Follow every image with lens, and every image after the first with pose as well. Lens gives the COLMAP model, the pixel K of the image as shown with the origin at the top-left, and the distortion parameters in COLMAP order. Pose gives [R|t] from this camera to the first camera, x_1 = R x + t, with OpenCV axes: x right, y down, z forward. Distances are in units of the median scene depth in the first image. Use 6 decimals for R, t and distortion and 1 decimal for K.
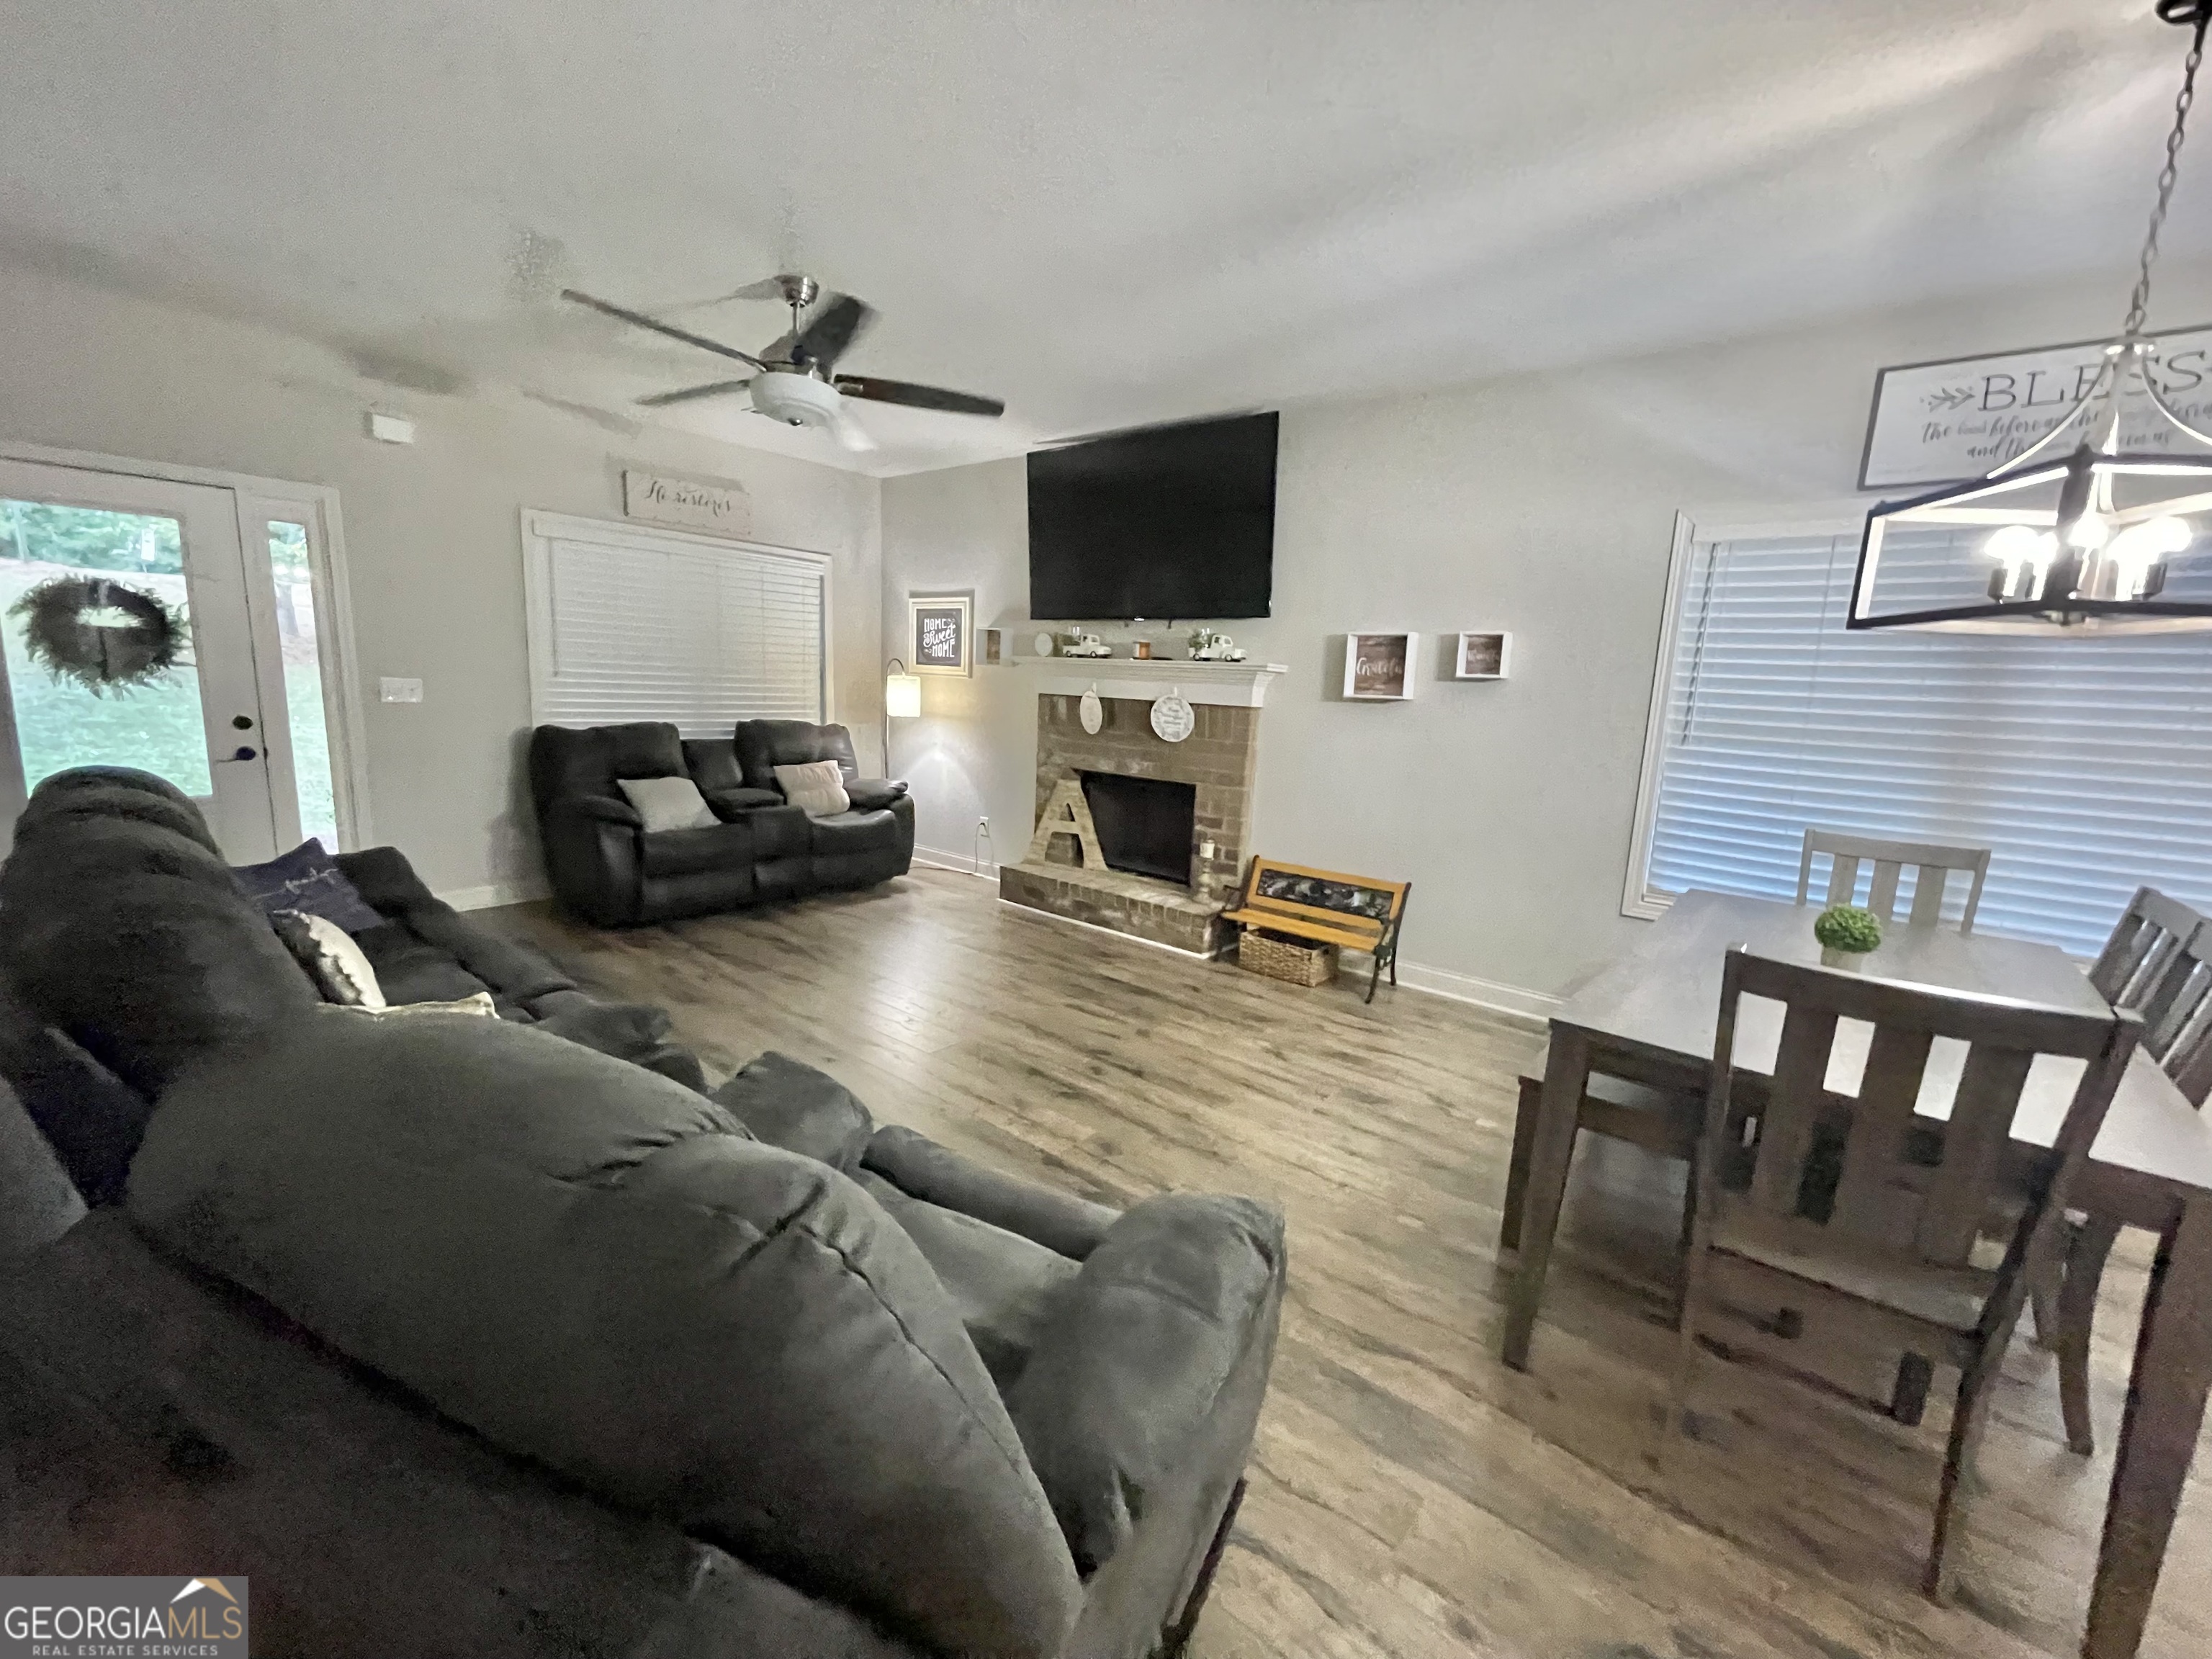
lens RADIAL K [[902.6, 0, 1106.9], [0, 902.6, 831.0], [0, 0, 1]] dist [-0.002181, 0.000241]
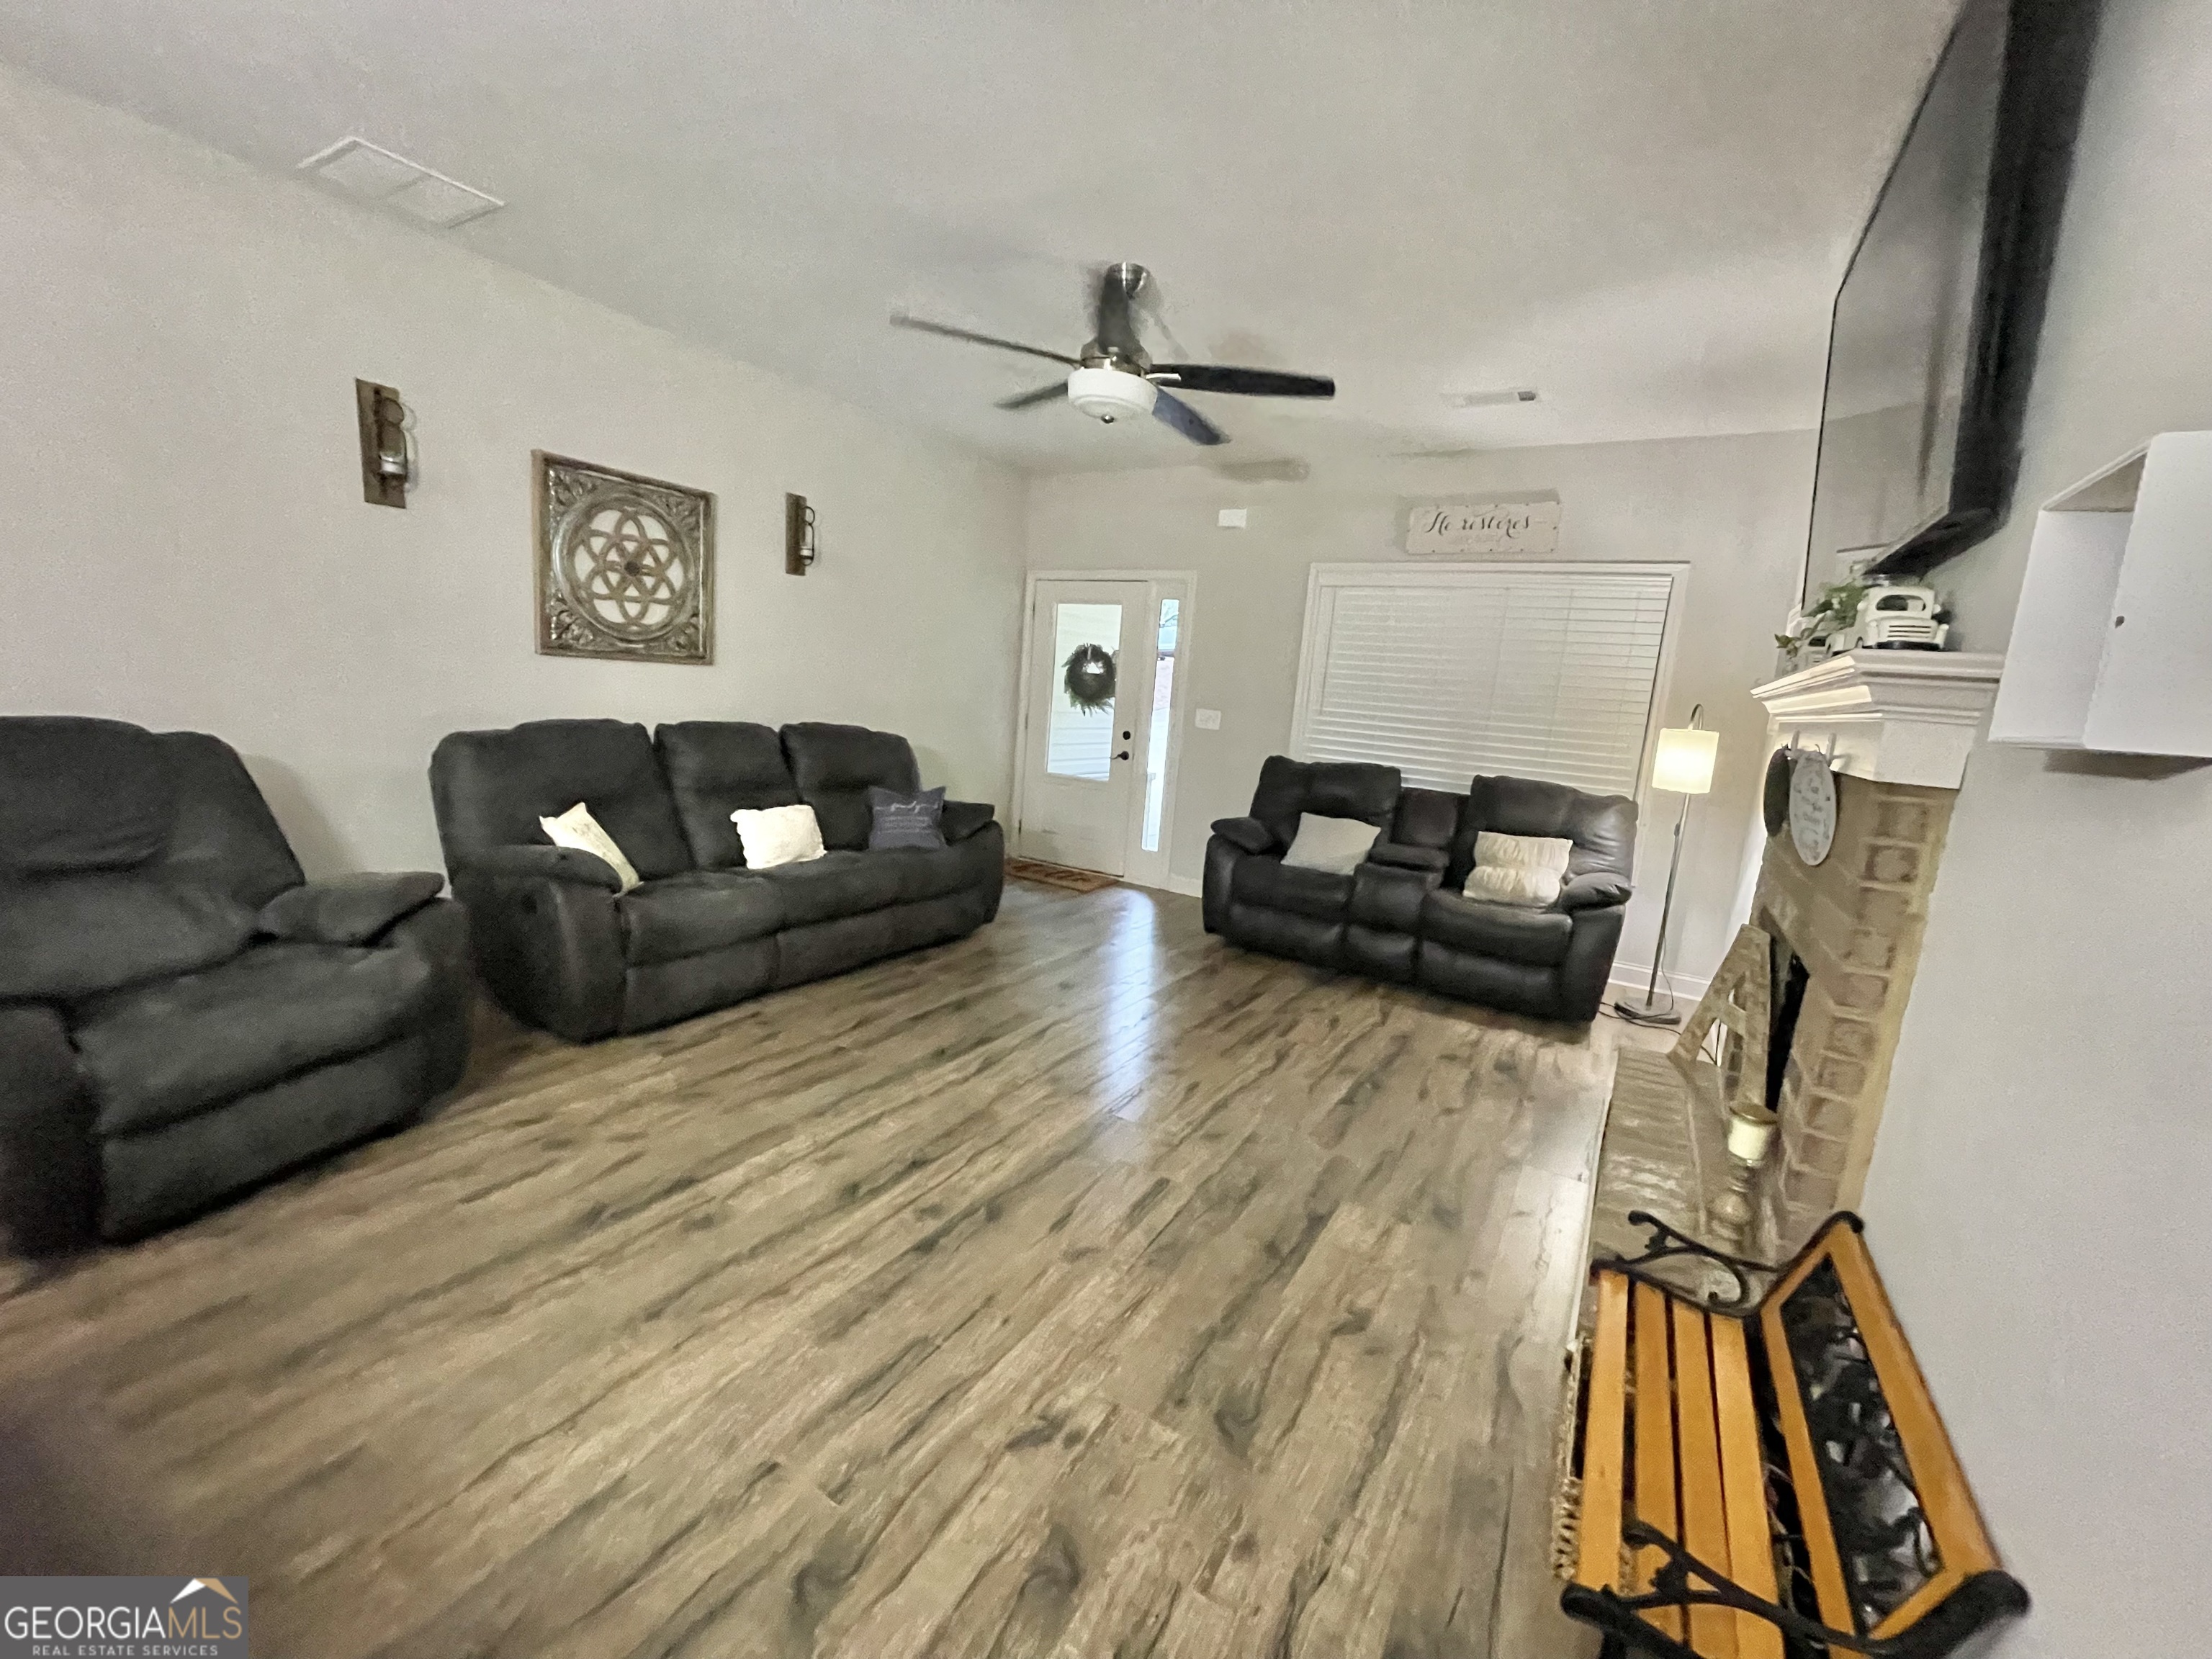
lens RADIAL K [[902.6, 0, 1104.1], [0, 902.6, 828.6], [0, 0, 1]] dist [-0.002181, 0.000241]
pose [[0.135735, 0.122887, -0.983094, 0.536681], [-0.231622, 0.968716, 0.089109, -0.096396], [0.963290, 0.215611, 0.159952, 0.768802]]
